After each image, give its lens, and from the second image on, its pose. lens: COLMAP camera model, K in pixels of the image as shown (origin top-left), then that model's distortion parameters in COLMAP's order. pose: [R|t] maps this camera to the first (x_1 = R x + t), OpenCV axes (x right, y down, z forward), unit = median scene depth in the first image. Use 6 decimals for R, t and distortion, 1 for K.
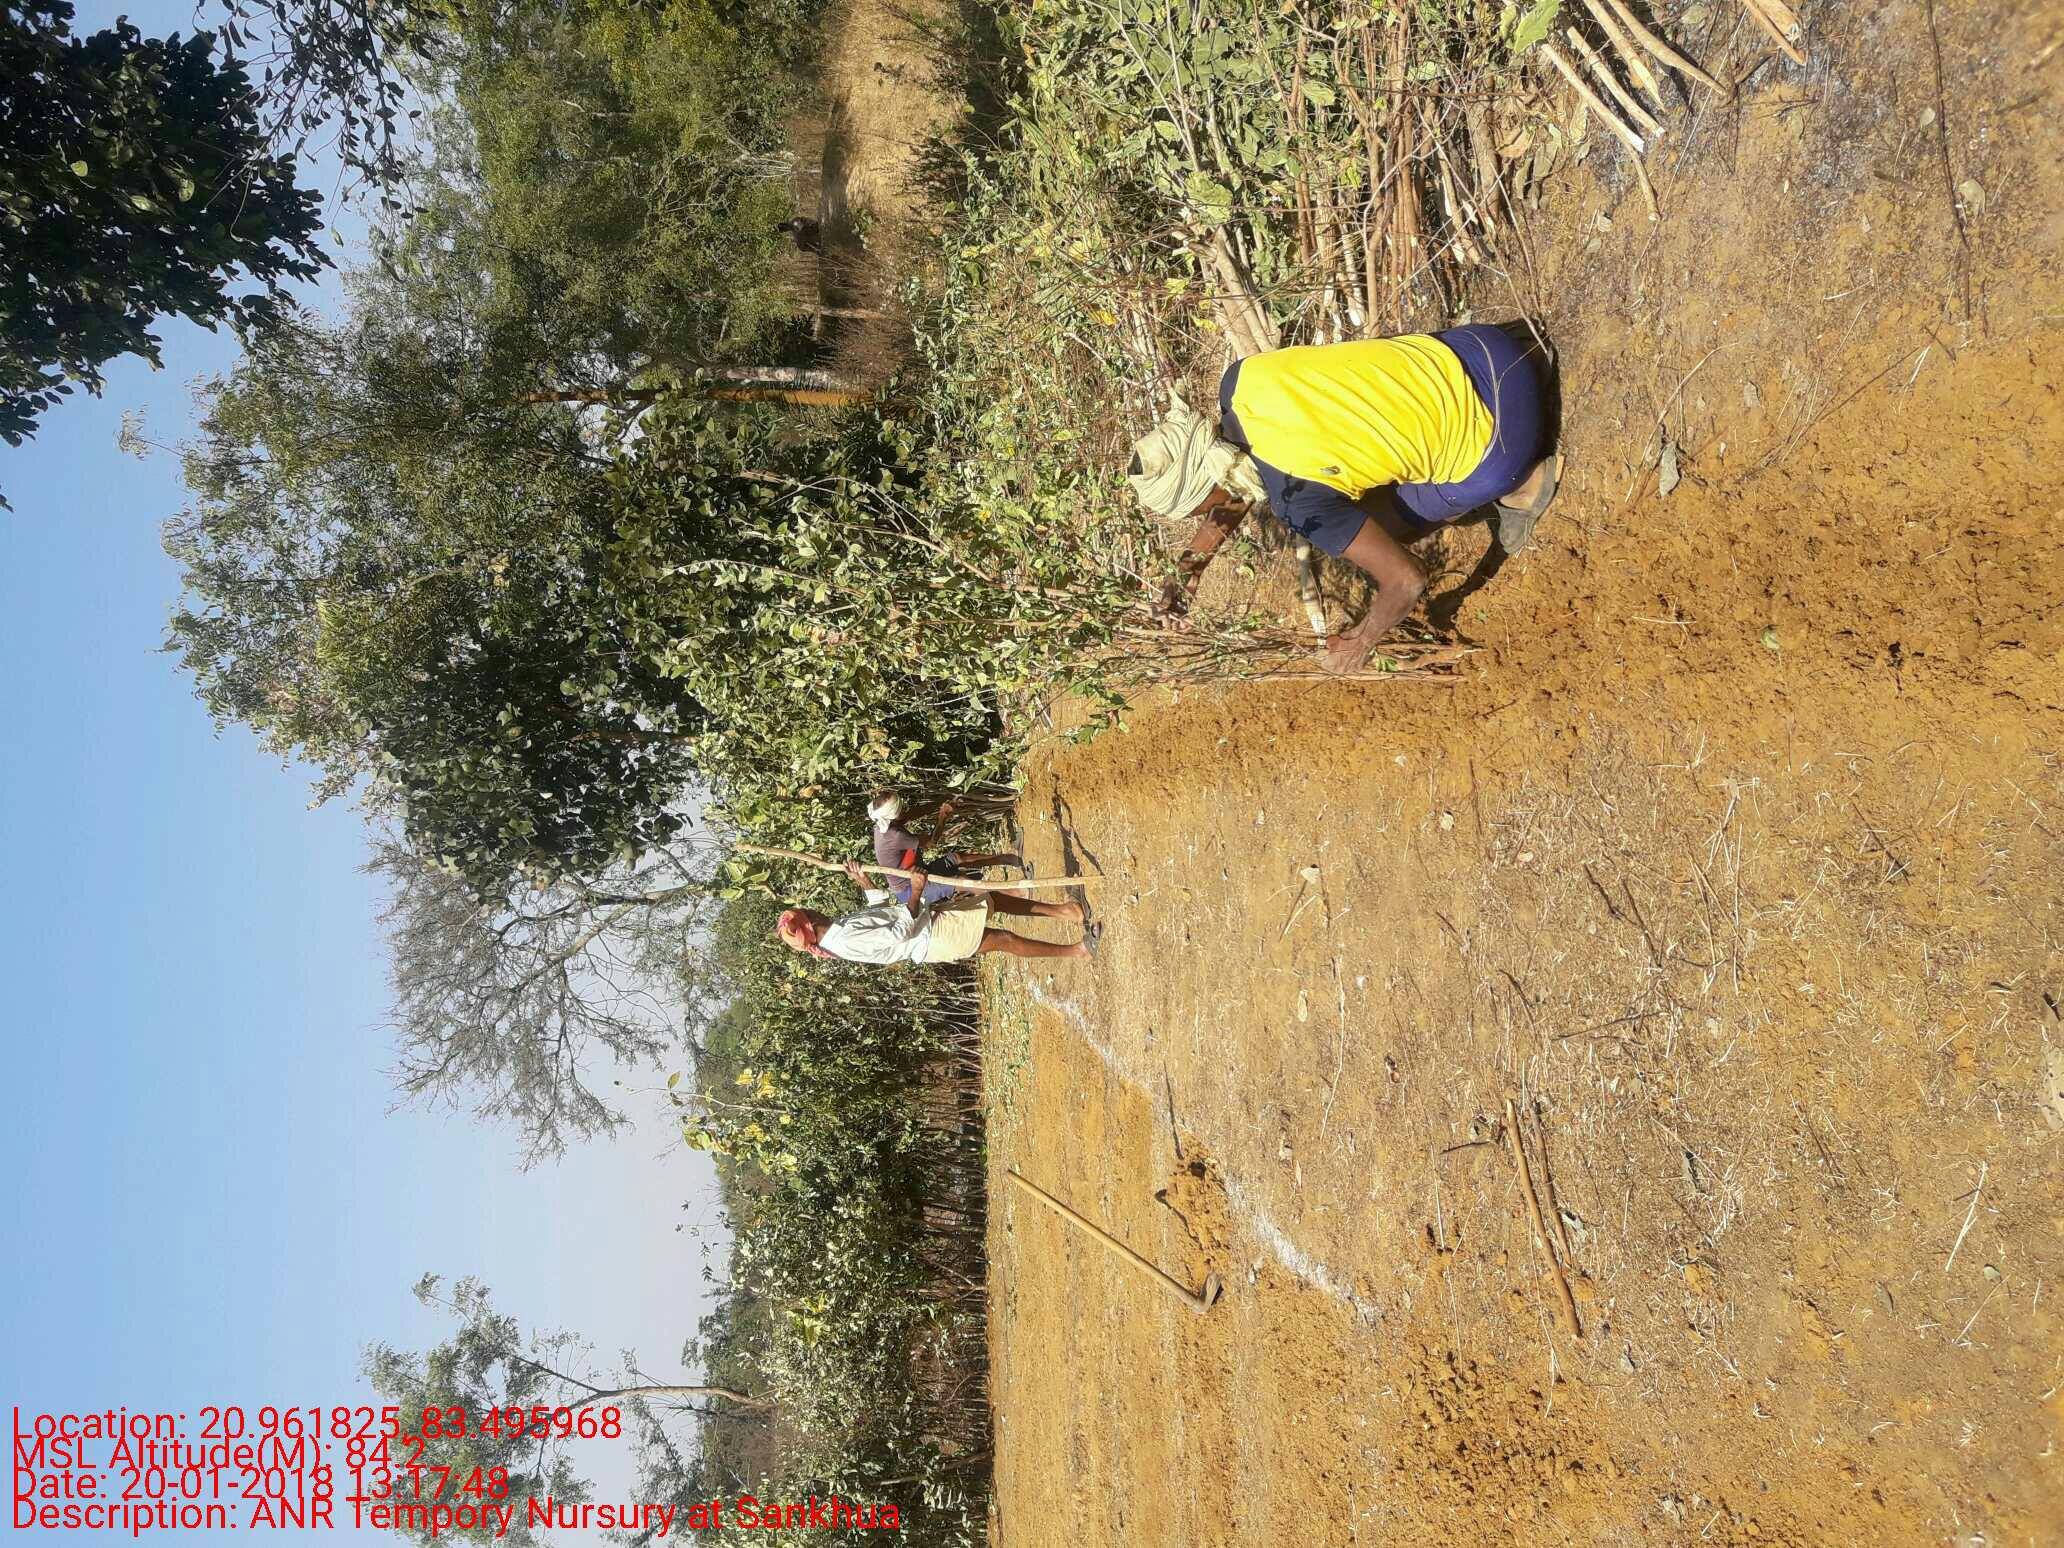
lens RADIAL K [[1657.3, 0, 1032.0], [0, 1657.3, 774.0], [0, 0, 1]] dist [0.060487, -0.164686]
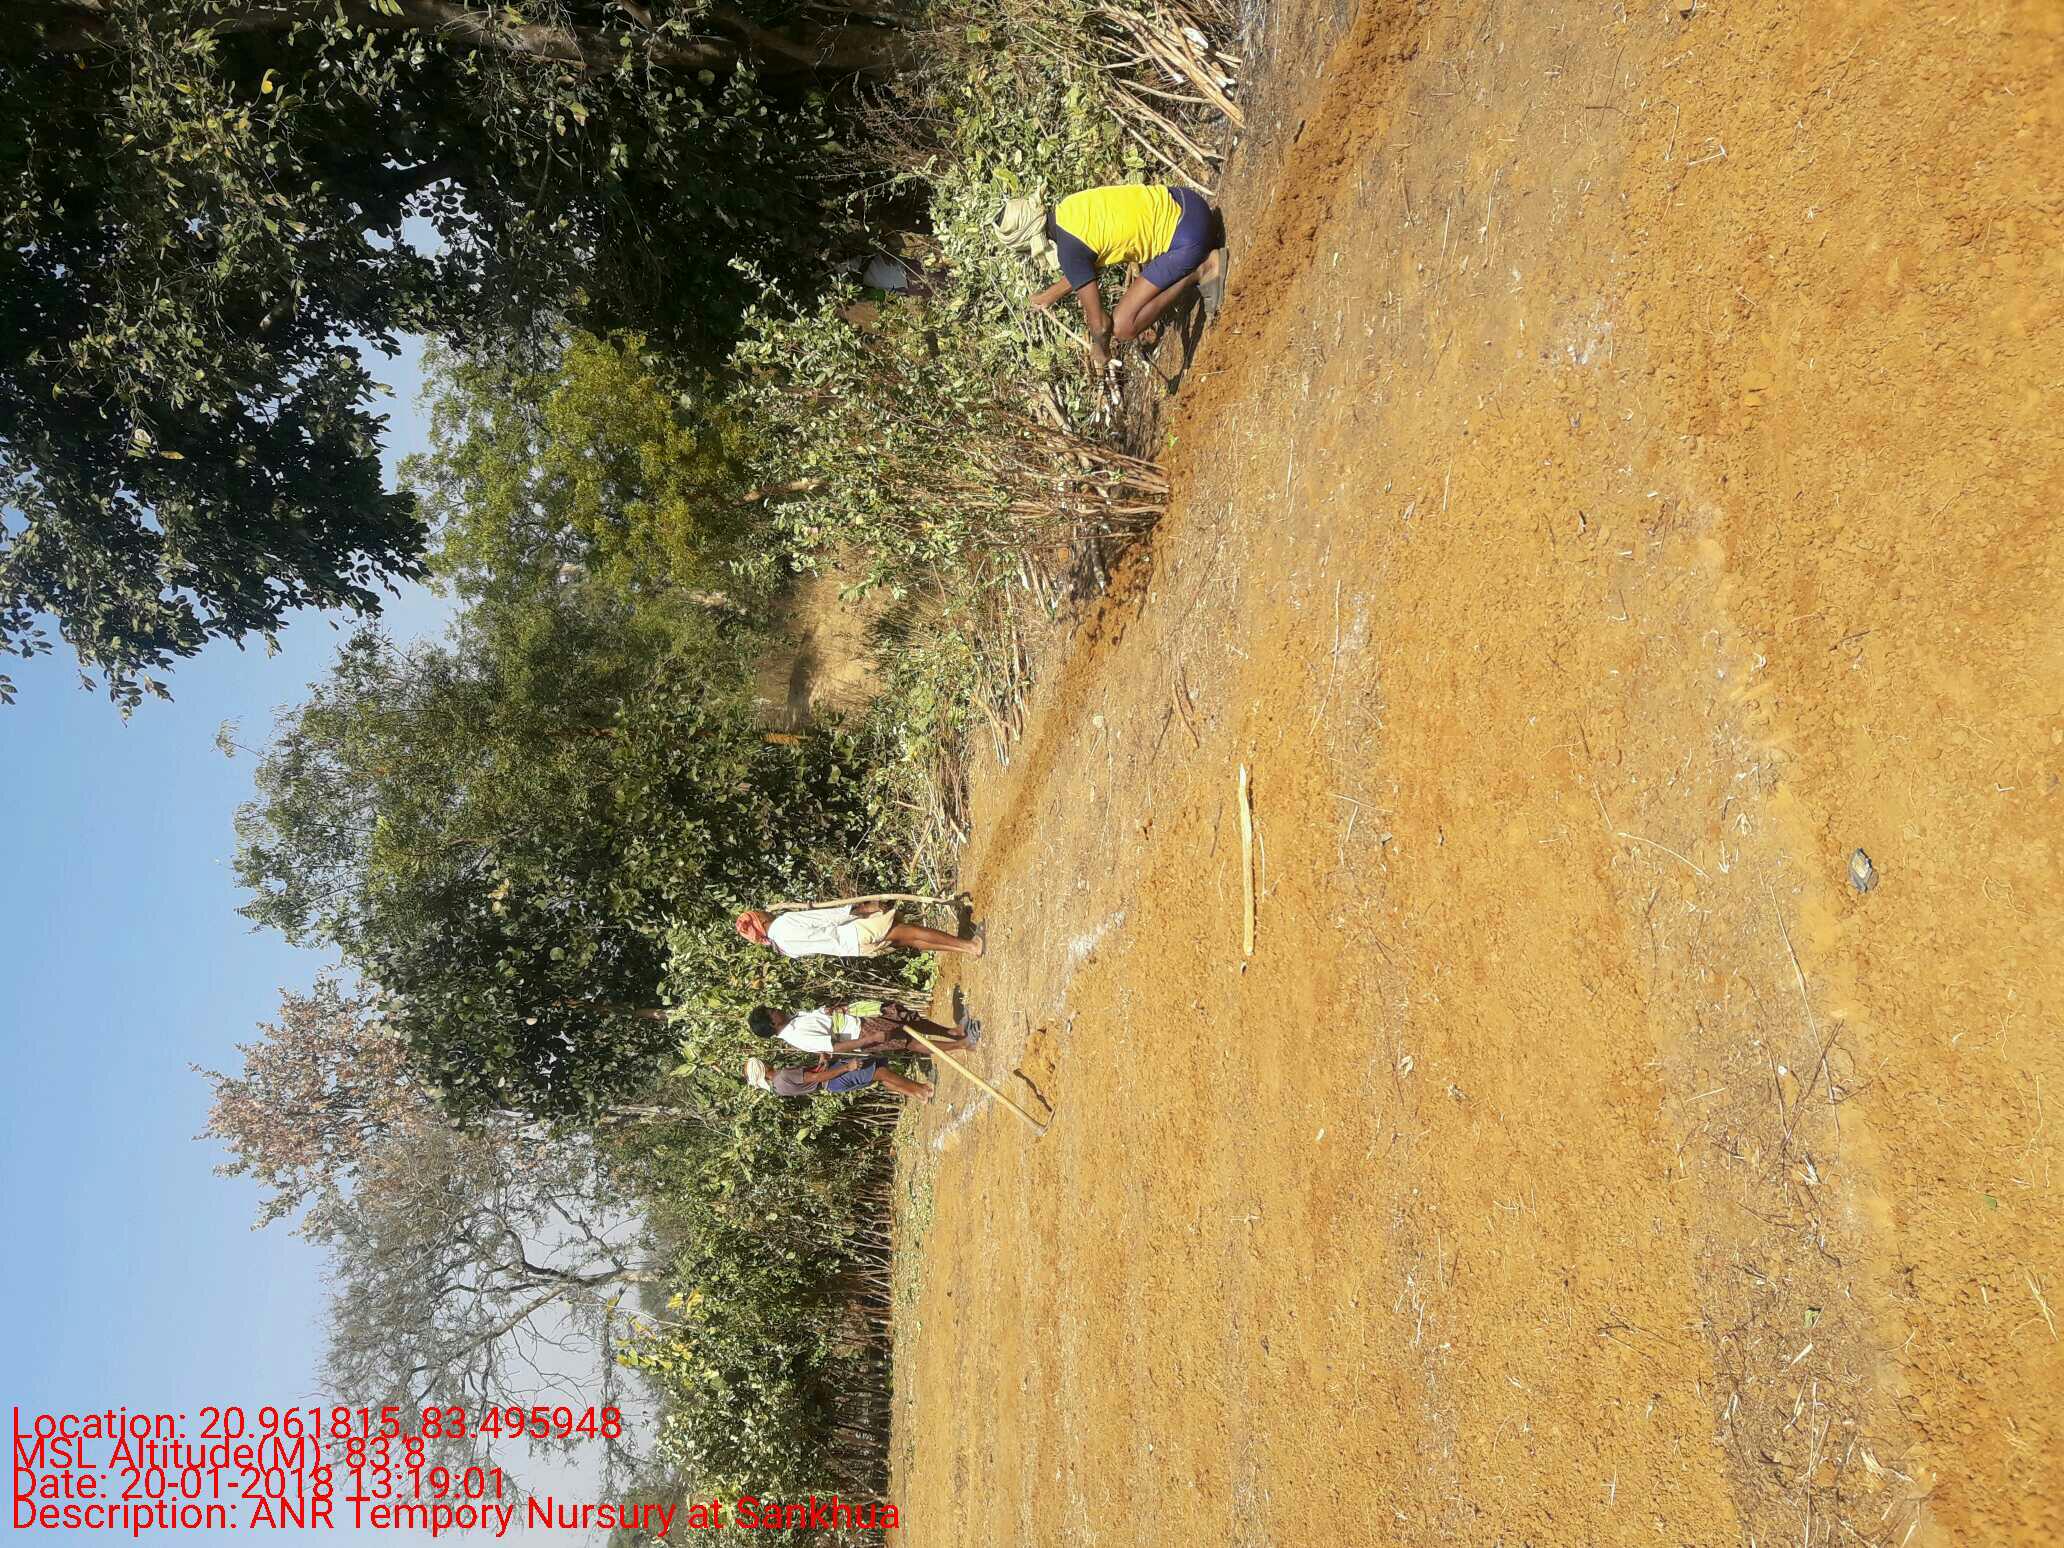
lens RADIAL K [[1657.3, 0, 1032.0], [0, 1657.3, 774.0], [0, 0, 1]] dist [0.060487, -0.164686]
pose [[0.999209, 0.023478, 0.032087, 0.020691], [-0.010536, 0.934534, -0.355718, 0.255091], [-0.038338, 0.355099, 0.934042, -0.175648]]
